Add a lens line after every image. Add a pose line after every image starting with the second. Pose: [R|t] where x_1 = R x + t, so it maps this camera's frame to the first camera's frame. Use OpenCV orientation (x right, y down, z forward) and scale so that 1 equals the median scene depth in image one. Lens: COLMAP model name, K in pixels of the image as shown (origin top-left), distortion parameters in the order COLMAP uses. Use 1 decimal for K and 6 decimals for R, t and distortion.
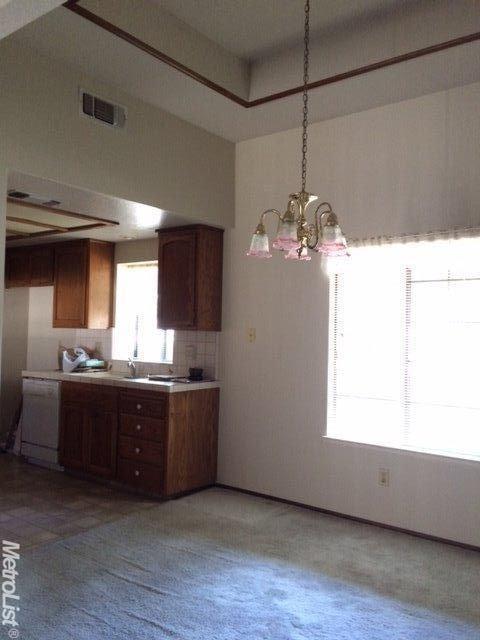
lens RADIAL K [[547.4, 0, 244.6], [0, 547.4, 316.7], [0, 0, 1]] dist [0.076038, -0.097273]
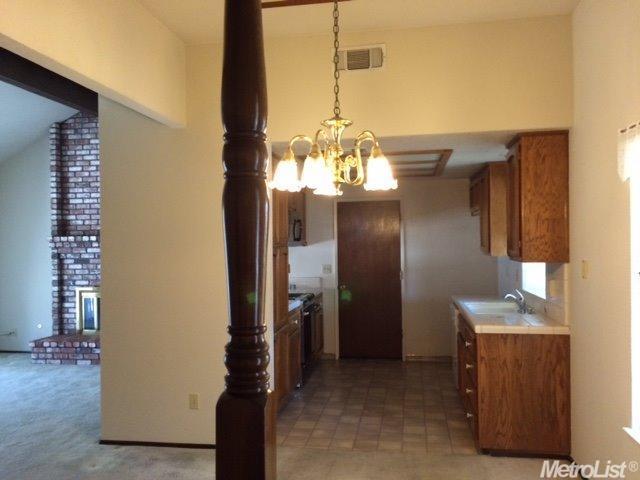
lens RADIAL K [[547.4, 0, 320.0], [0, 547.4, 240.0], [0, 0, 1]] dist [0.076038, -0.097273]
pose [[0.472957, -0.028437, -0.880627, 0.502368], [0.047566, 0.998846, -0.006708, -0.017825], [0.879801, -0.038716, 0.473764, 0.335749]]
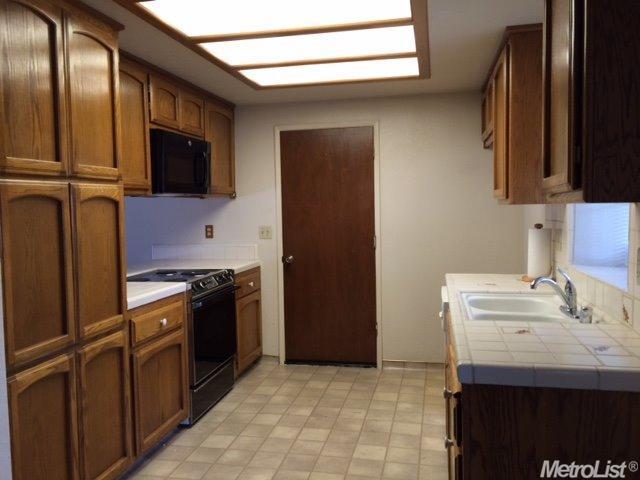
lens RADIAL K [[547.4, 0, 320.0], [0, 547.4, 240.0], [0, 0, 1]] dist [0.076038, -0.097273]
pose [[0.430516, 0.023187, -0.902285, 0.133970], [0.052251, 0.997353, 0.050561, 0.022138], [0.901069, -0.068913, 0.428165, 0.724060]]
